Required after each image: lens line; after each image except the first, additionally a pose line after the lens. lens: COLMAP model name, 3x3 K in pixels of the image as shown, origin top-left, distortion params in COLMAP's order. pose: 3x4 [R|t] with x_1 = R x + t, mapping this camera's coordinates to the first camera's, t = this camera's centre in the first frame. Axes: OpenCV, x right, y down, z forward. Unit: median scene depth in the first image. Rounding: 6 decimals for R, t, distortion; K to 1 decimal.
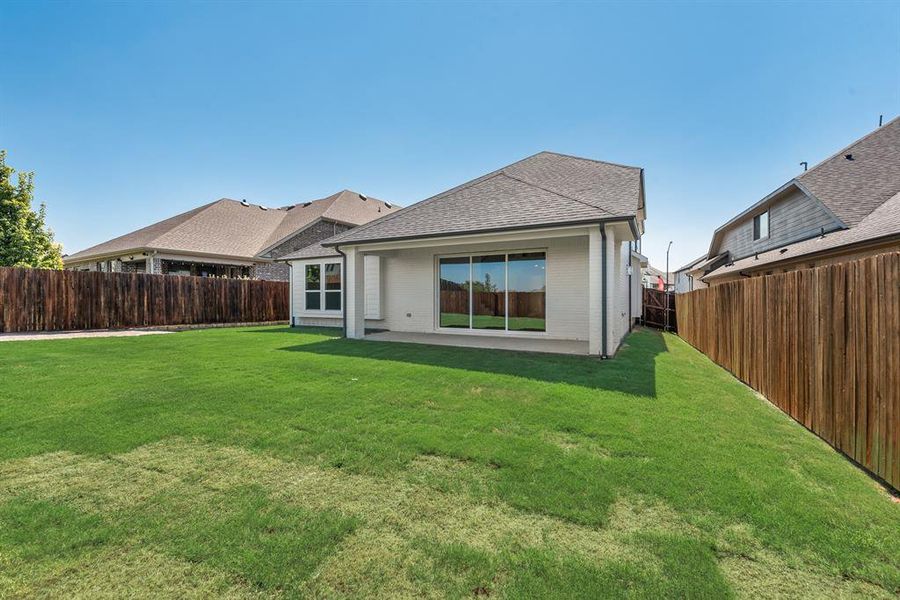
lens RADIAL K [[352.4, 0, 447.2], [0, 352.4, 303.7], [0, 0, 1]] dist [-0.002059, -0.000041]
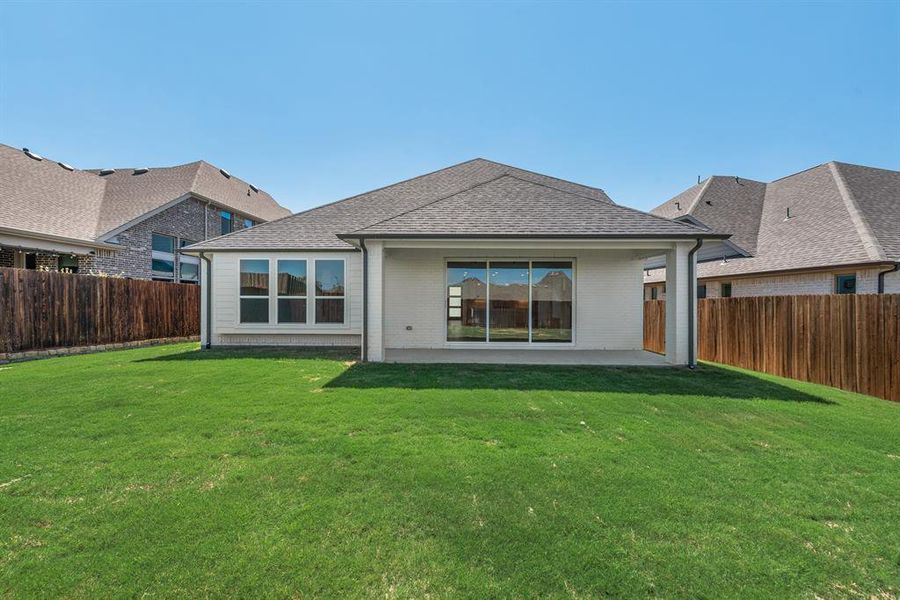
lens RADIAL K [[367.5, 0, 450.0], [0, 367.5, 300.0], [0, 0, 1]] dist [0.000763, 0.000074]
pose [[0.903196, 0.008815, 0.429139, -0.337930], [0.001954, 0.999694, -0.024649, -0.009912], [-0.429225, 0.023101, 0.902902, 0.157580]]
